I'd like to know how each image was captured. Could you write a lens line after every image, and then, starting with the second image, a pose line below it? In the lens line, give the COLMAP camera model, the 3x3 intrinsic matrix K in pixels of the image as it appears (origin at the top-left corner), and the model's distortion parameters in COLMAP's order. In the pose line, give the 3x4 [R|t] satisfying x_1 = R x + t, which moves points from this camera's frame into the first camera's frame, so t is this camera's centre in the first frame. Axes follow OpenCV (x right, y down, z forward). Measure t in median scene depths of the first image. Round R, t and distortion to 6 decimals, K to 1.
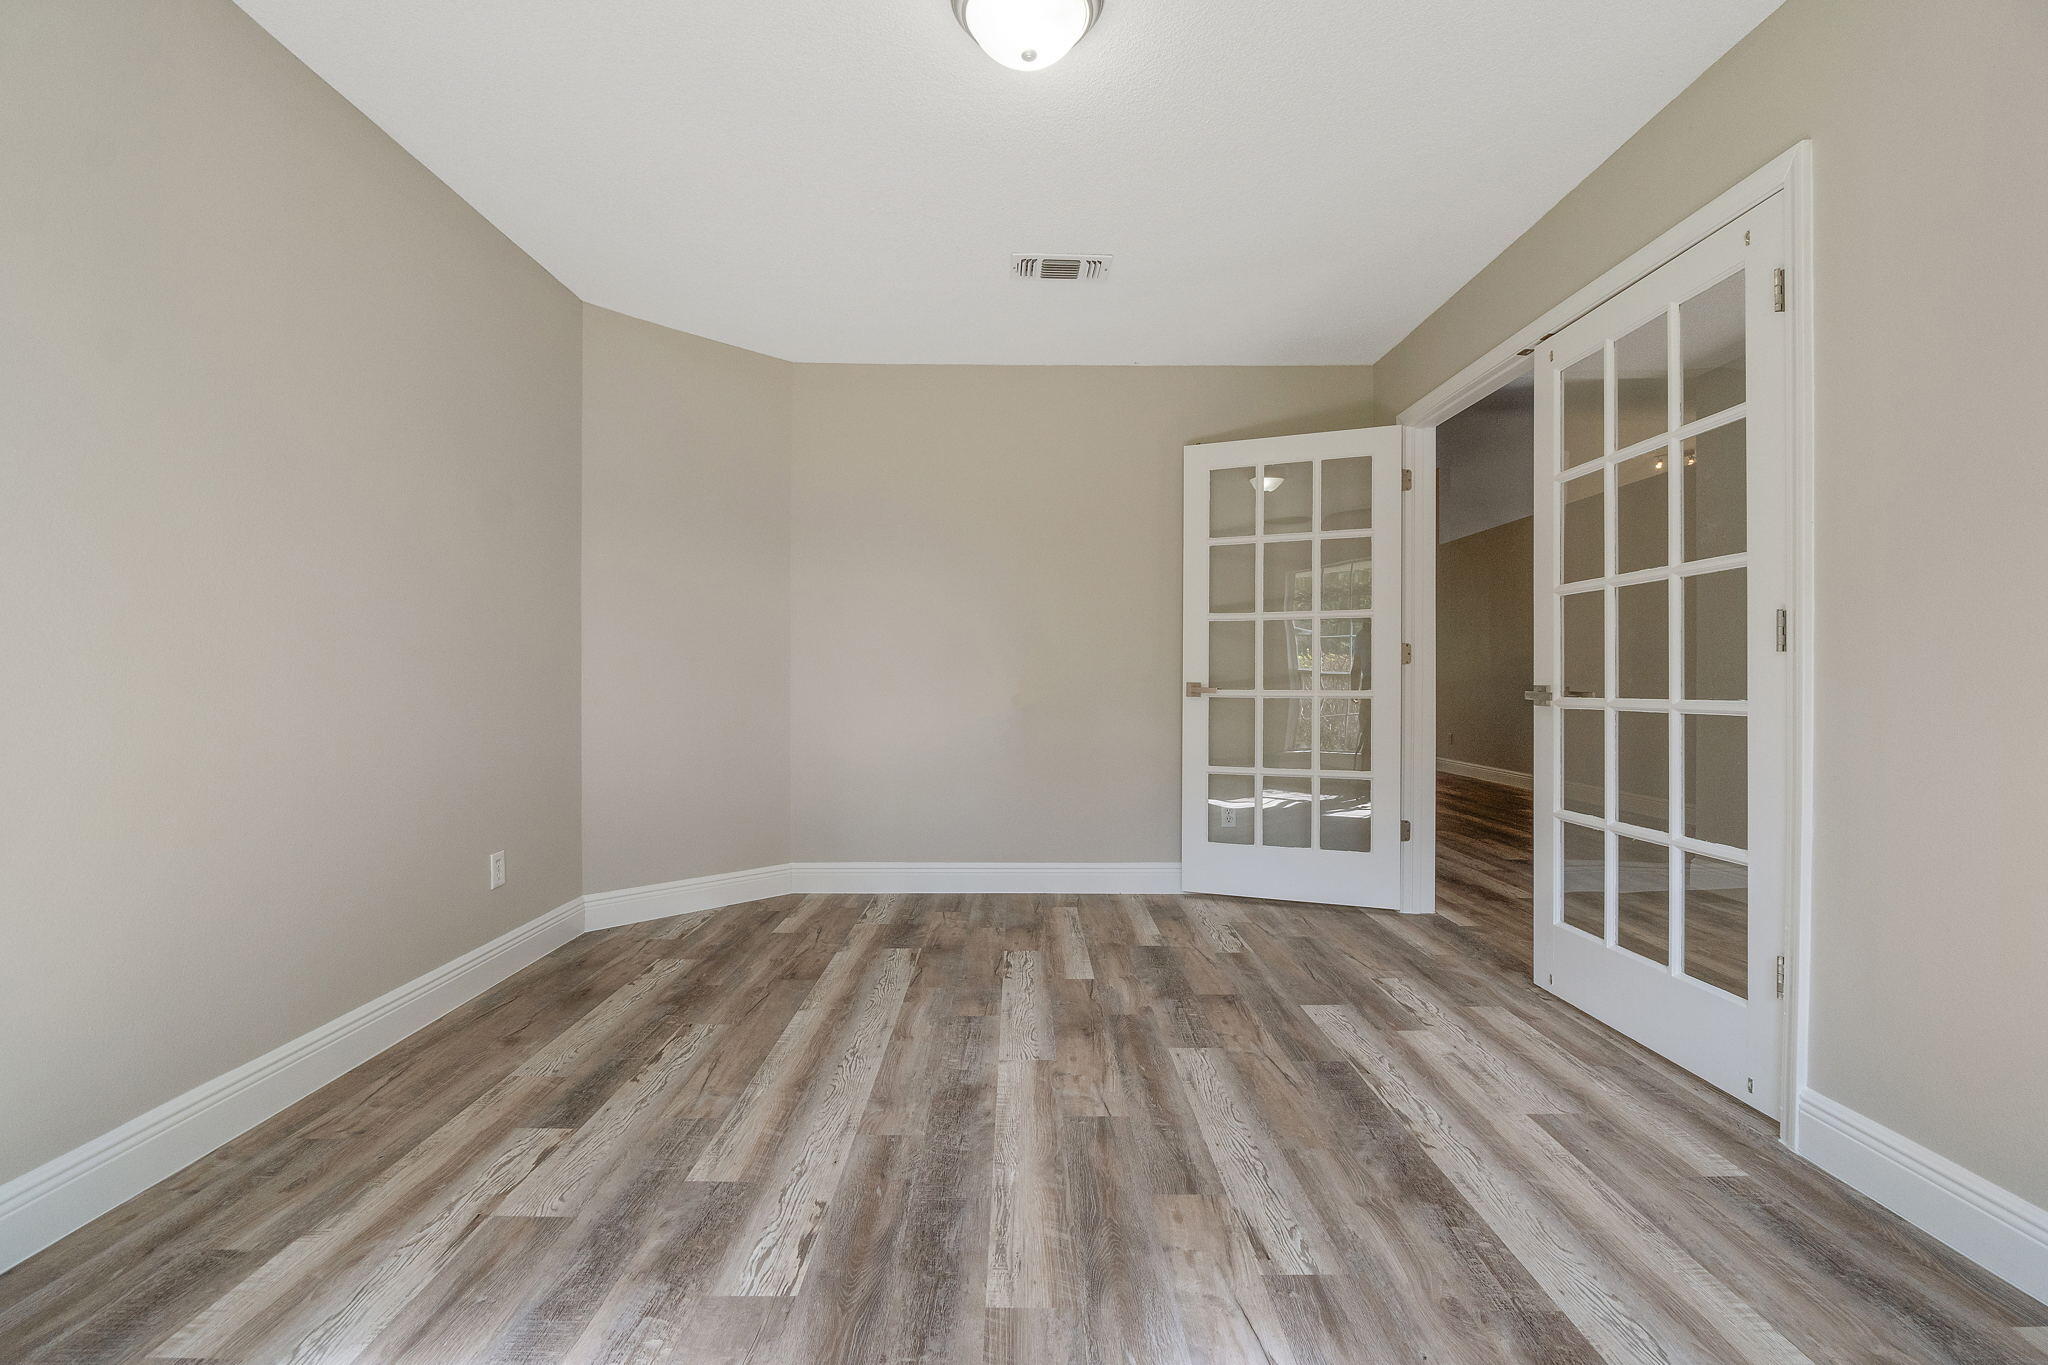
lens RADIAL K [[882.5, 0, 1018.0], [0, 882.5, 688.0], [0, 0, 1]] dist [-0.002465, 0.000265]
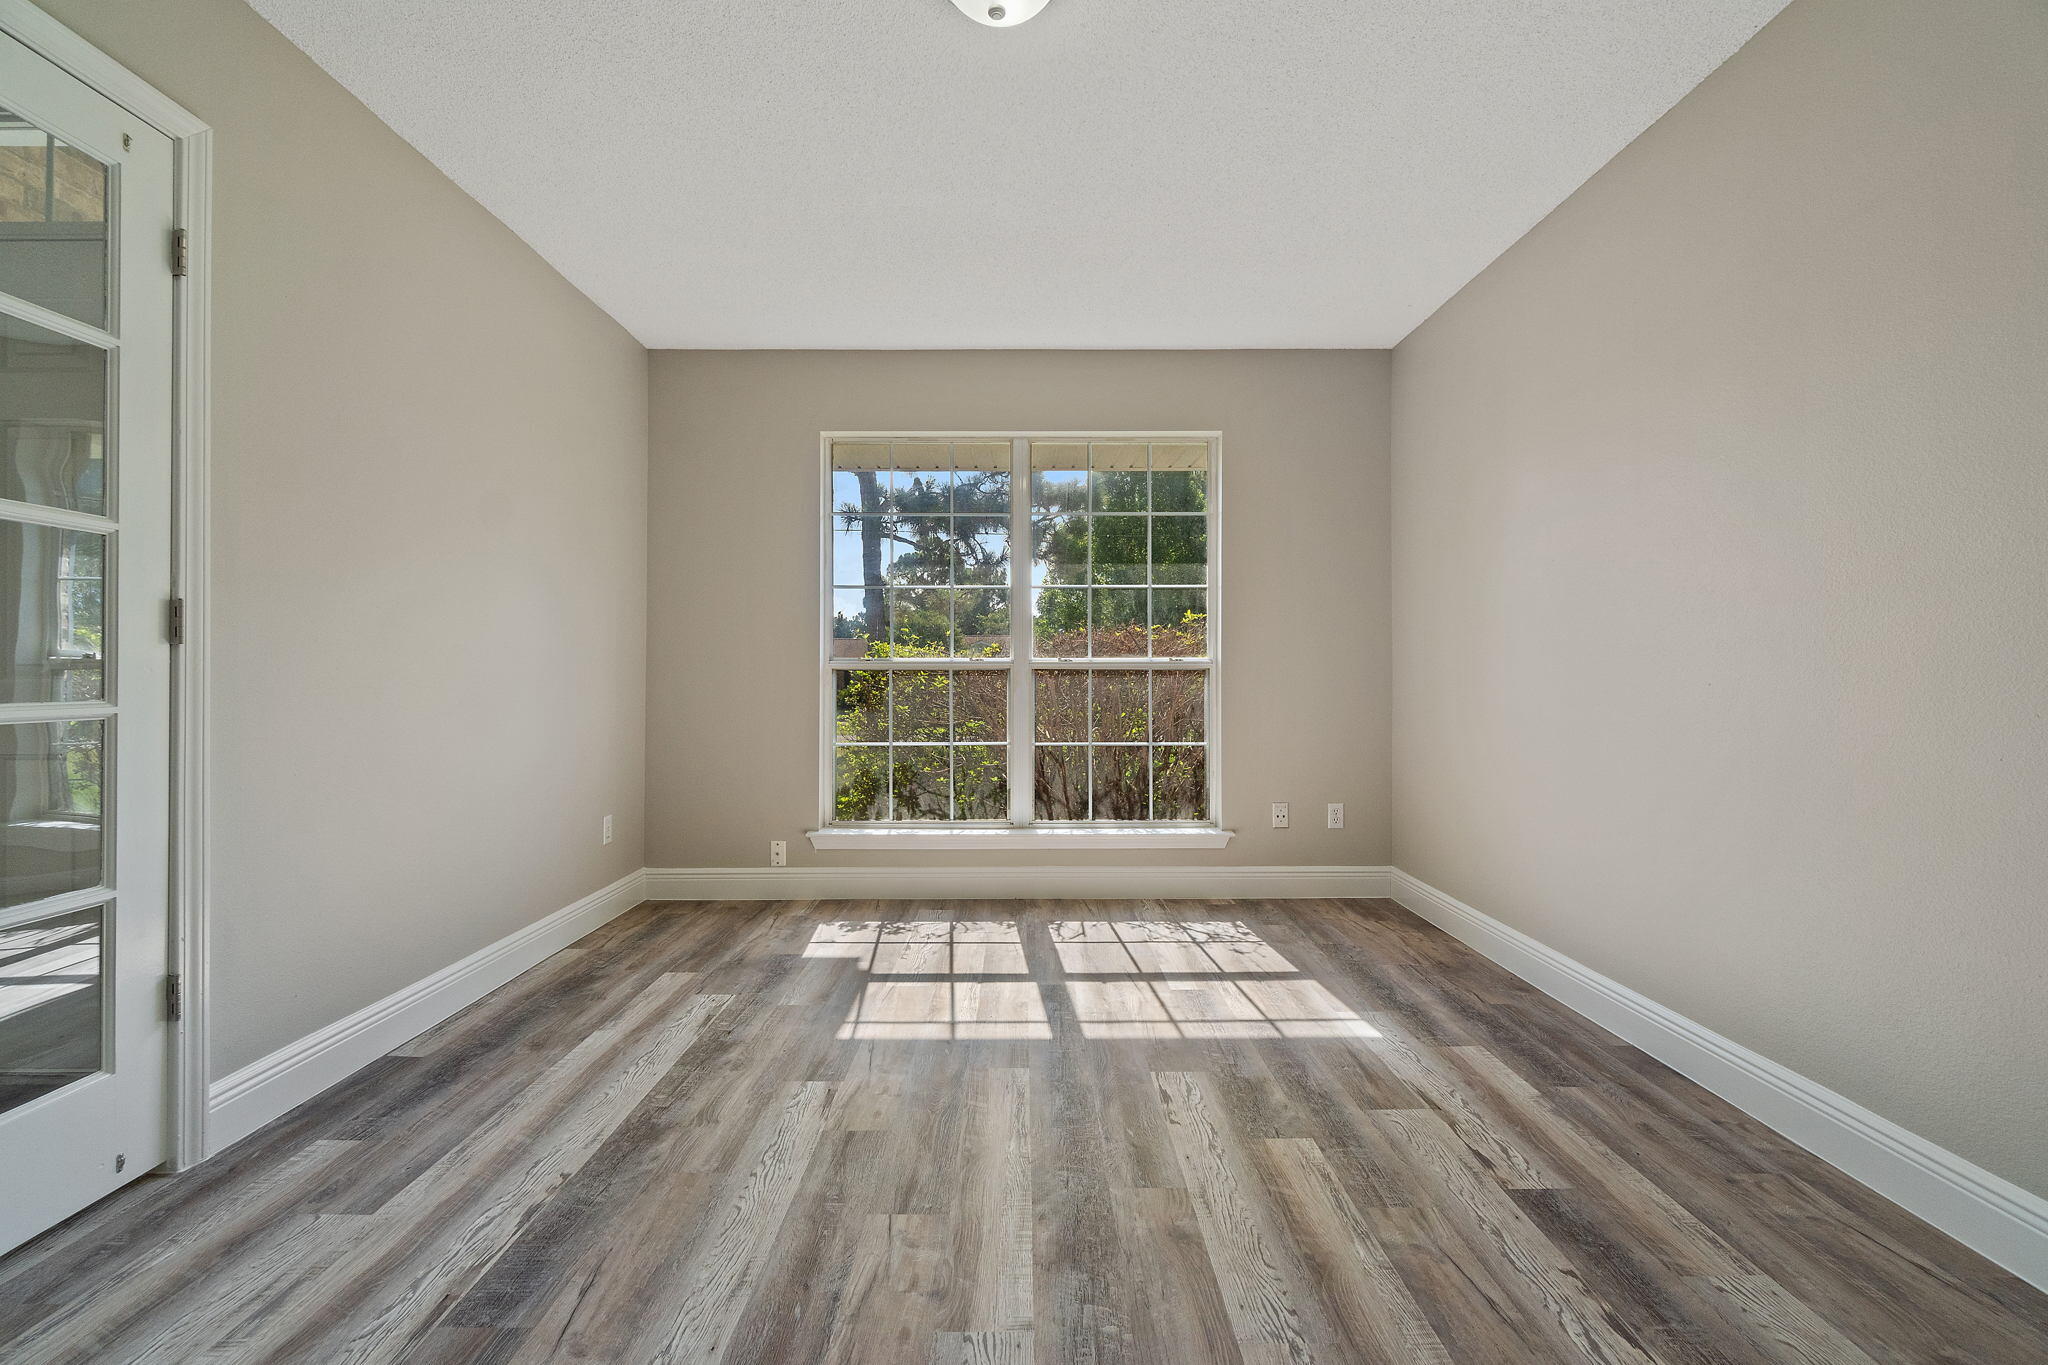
lens RADIAL K [[882.5, 0, 1018.0], [0, 882.5, 688.0], [0, 0, 1]] dist [-0.002465, 0.000265]
pose [[-0.999978, -0.005452, 0.003881, -0.014151], [-0.005371, 0.999777, 0.020436, -0.017109], [-0.003992, 0.020414, -0.999784, 1.949458]]
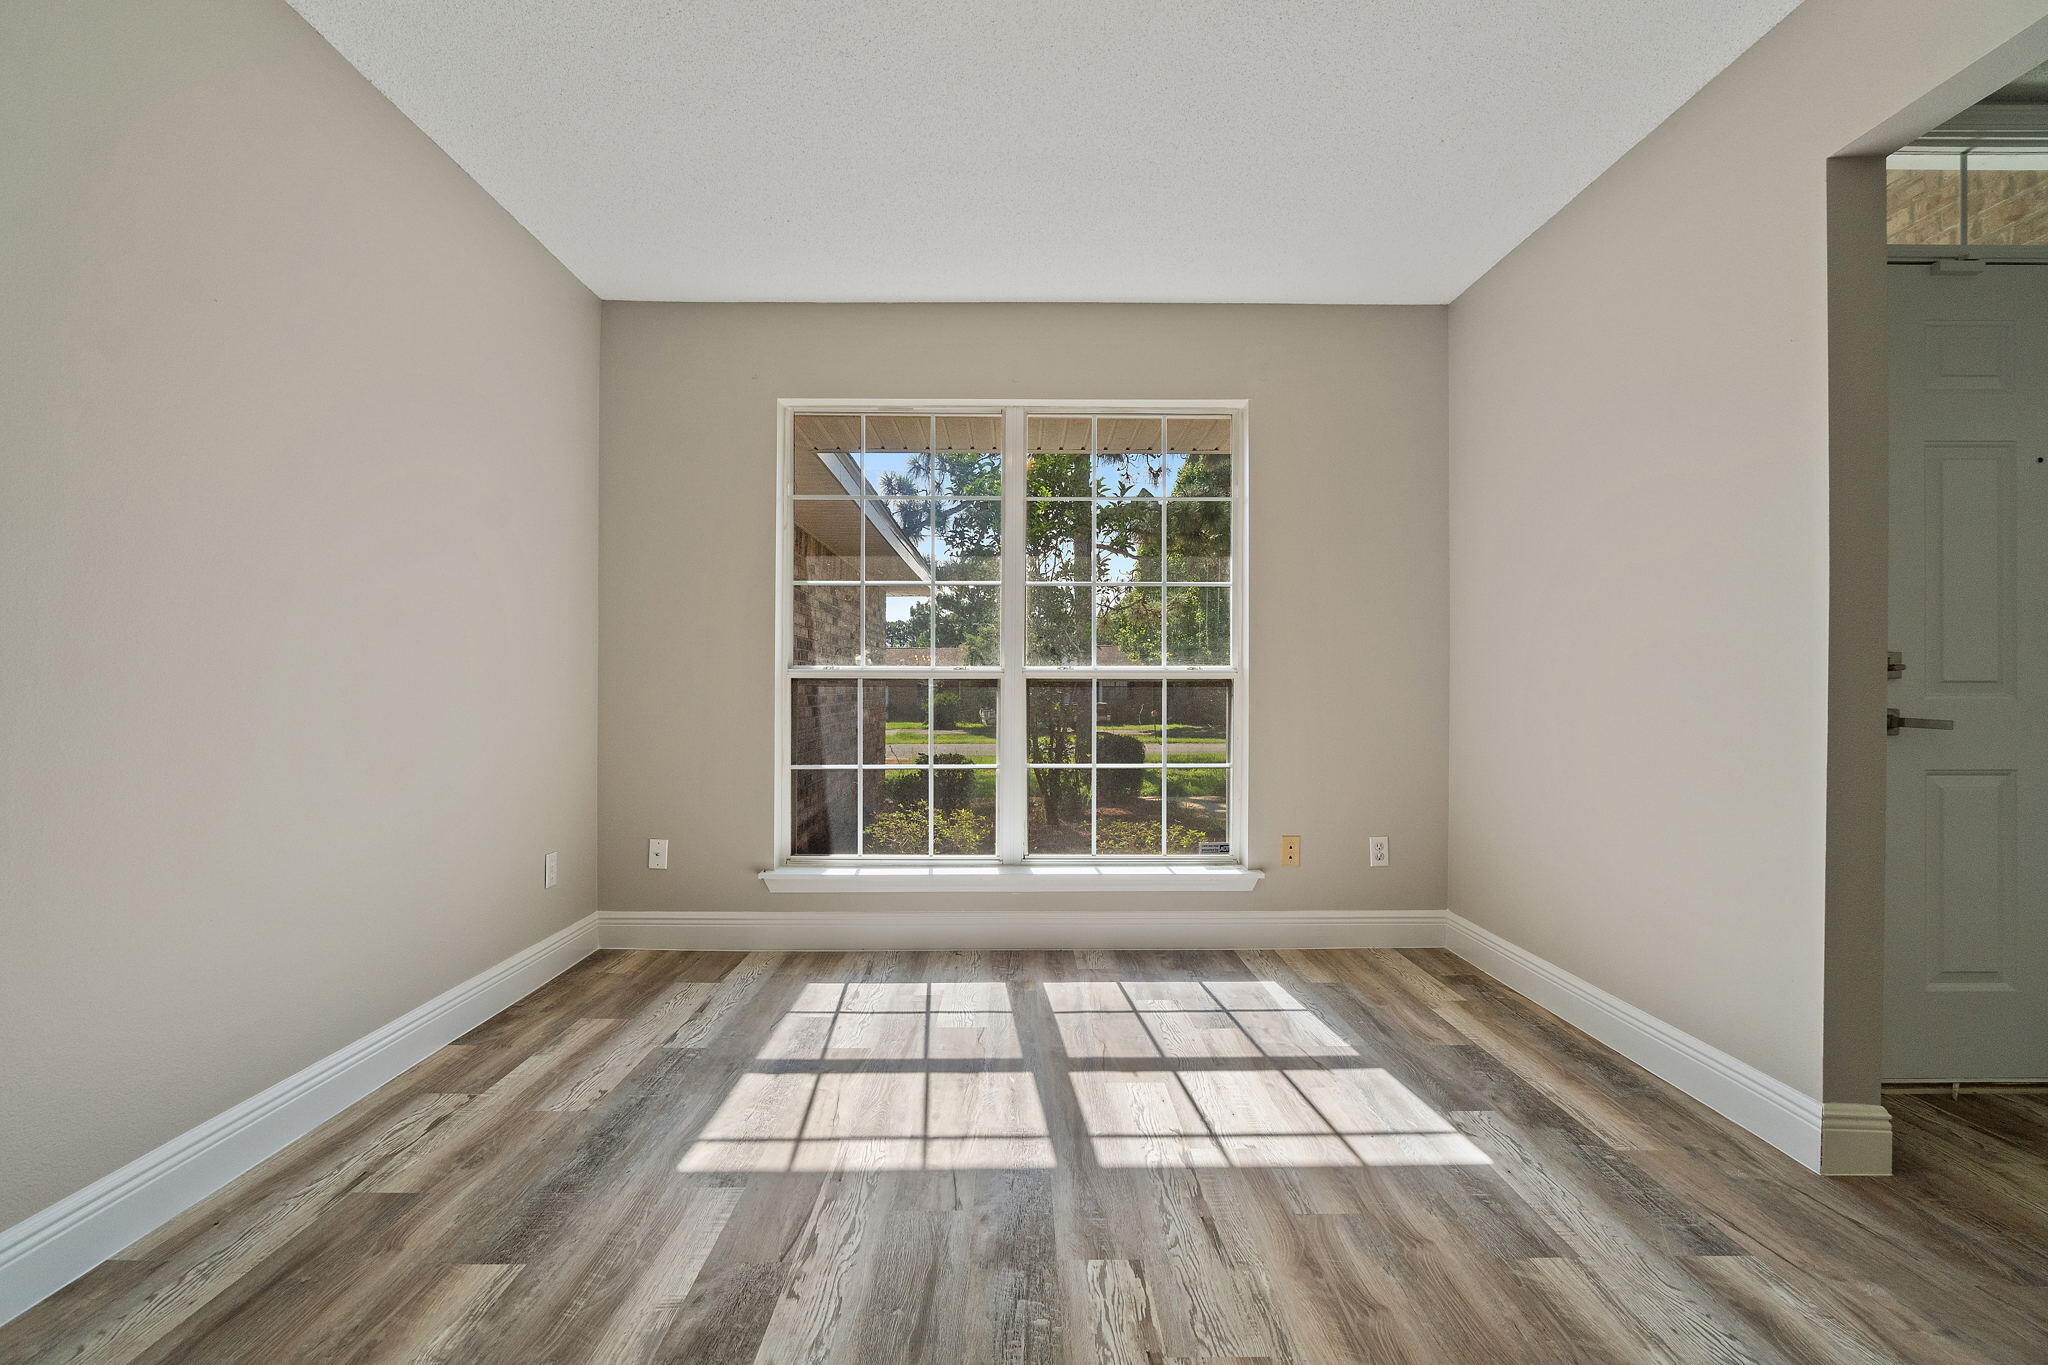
lens RADIAL K [[882.5, 0, 1018.0], [0, 882.5, 688.0], [0, 0, 1]] dist [-0.002465, 0.000265]
pose [[-0.999915, -0.007388, -0.010783, -0.005219], [-0.007432, 0.999964, 0.004033, -0.009607], [0.010753, 0.004113, -0.999934, 1.658265]]
